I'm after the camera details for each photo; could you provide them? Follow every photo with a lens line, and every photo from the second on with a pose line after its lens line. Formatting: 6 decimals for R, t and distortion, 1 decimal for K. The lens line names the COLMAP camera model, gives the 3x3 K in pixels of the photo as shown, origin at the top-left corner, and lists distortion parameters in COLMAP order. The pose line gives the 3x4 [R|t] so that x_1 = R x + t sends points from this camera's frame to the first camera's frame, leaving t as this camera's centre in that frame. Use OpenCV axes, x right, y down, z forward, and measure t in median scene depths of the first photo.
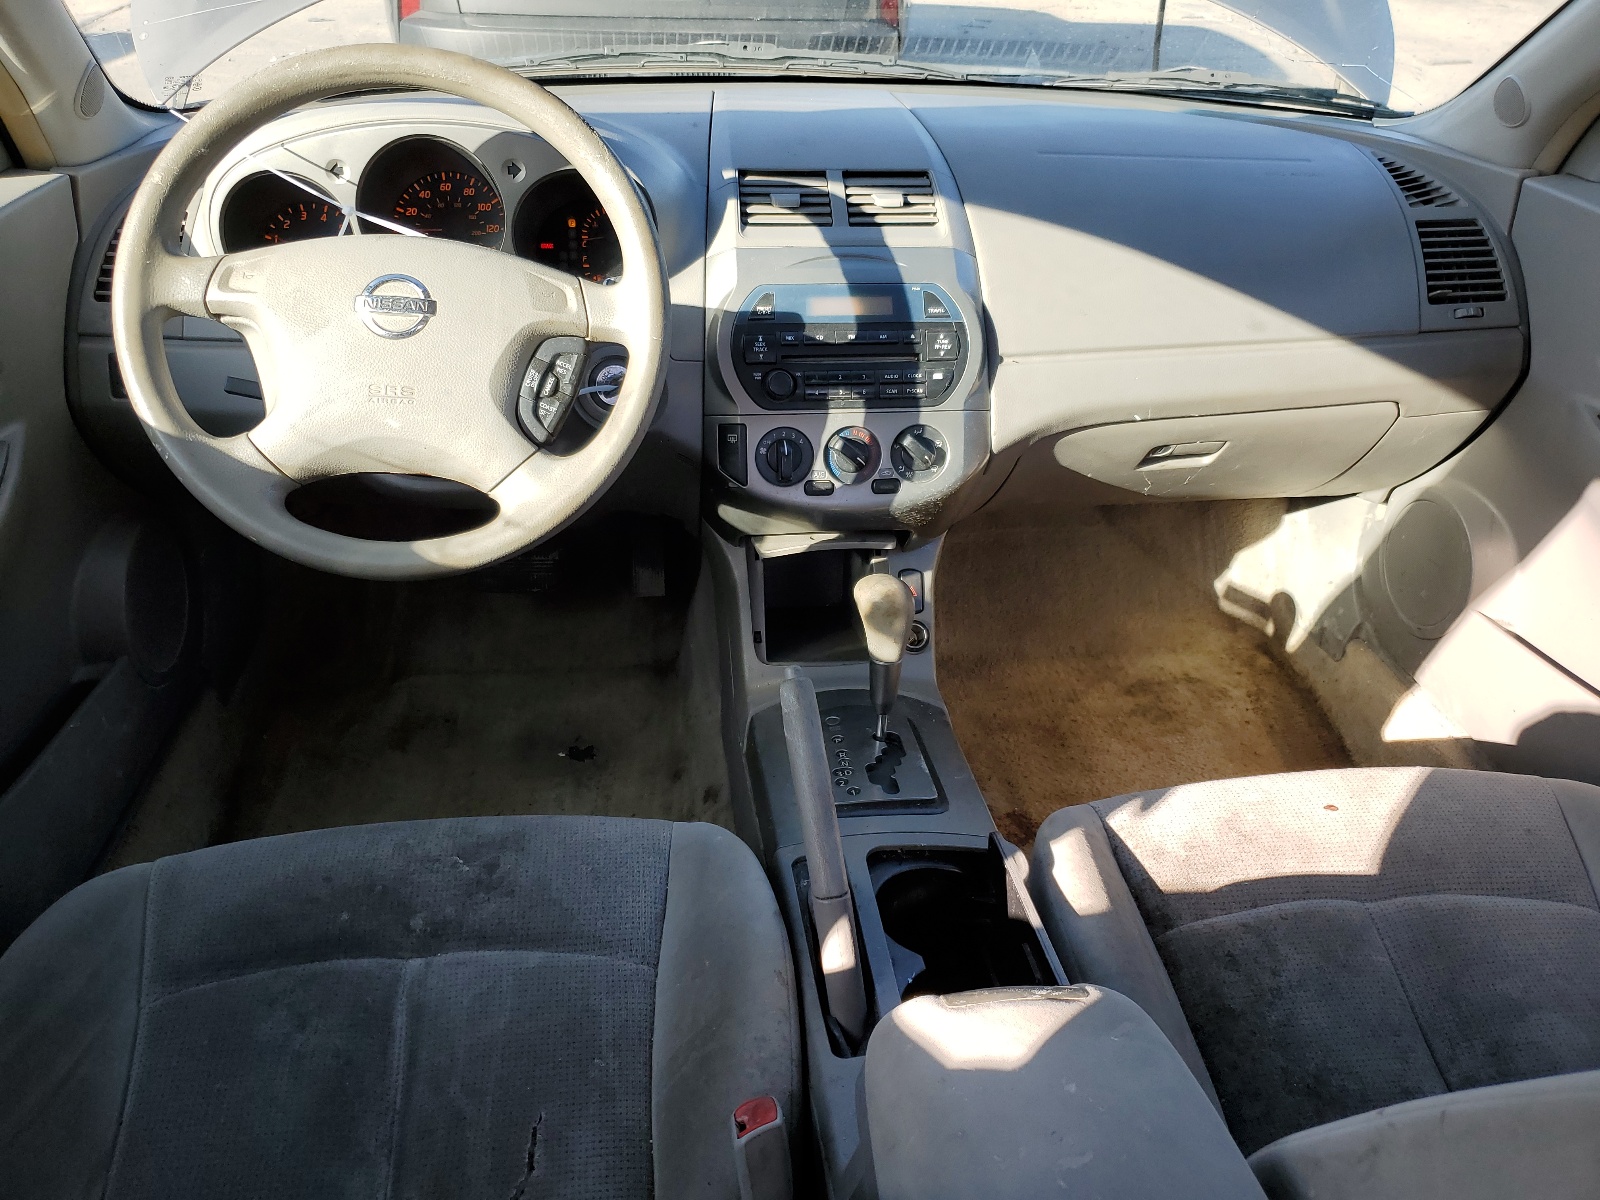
lens RADIAL K [[1214.2, 0, 798.1], [0, 1214.2, 601.6], [0, 0, 1]] dist [0.001862, -0.007619]
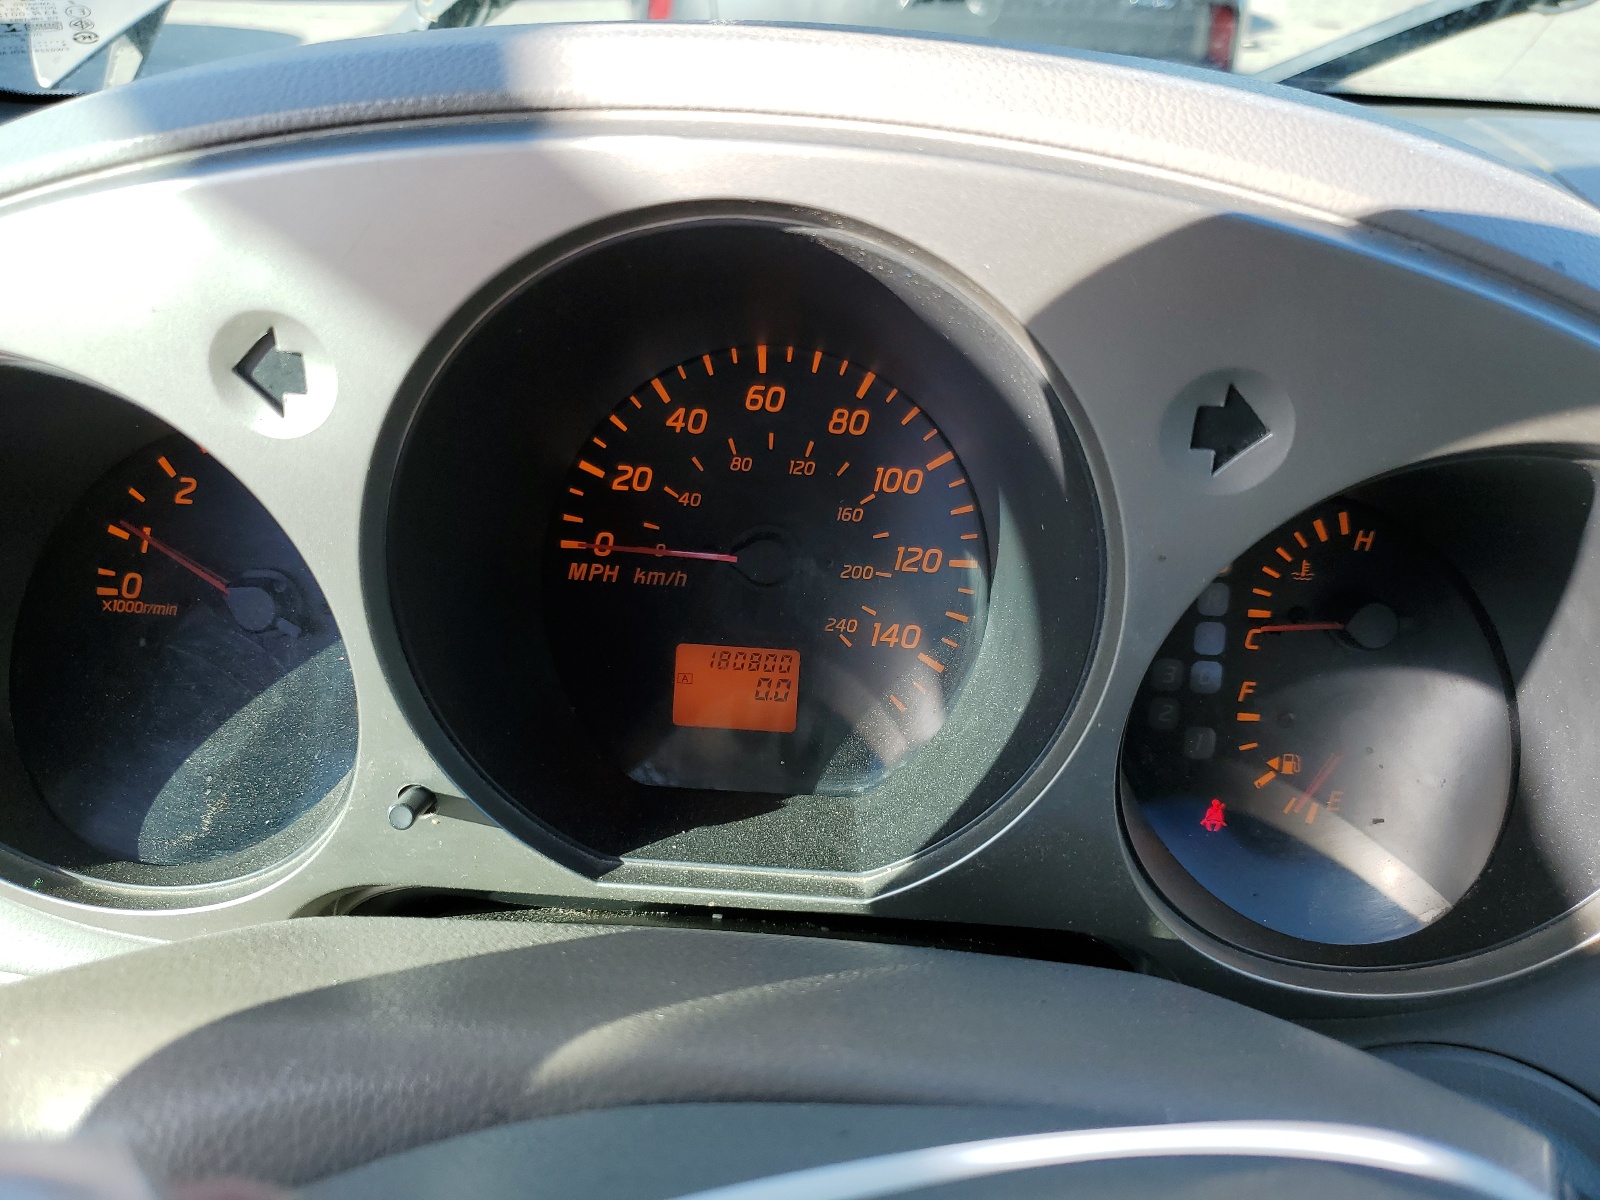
lens RADIAL K [[1214.2, 0, 801.3], [0, 1214.2, 598.7], [0, 0, 1]] dist [0.001862, -0.007619]
pose [[0.986026, 0.094371, -0.137285, -0.241768], [-0.102441, 0.993329, -0.052940, -0.284406], [0.131373, 0.066264, 0.989116, 0.740114]]
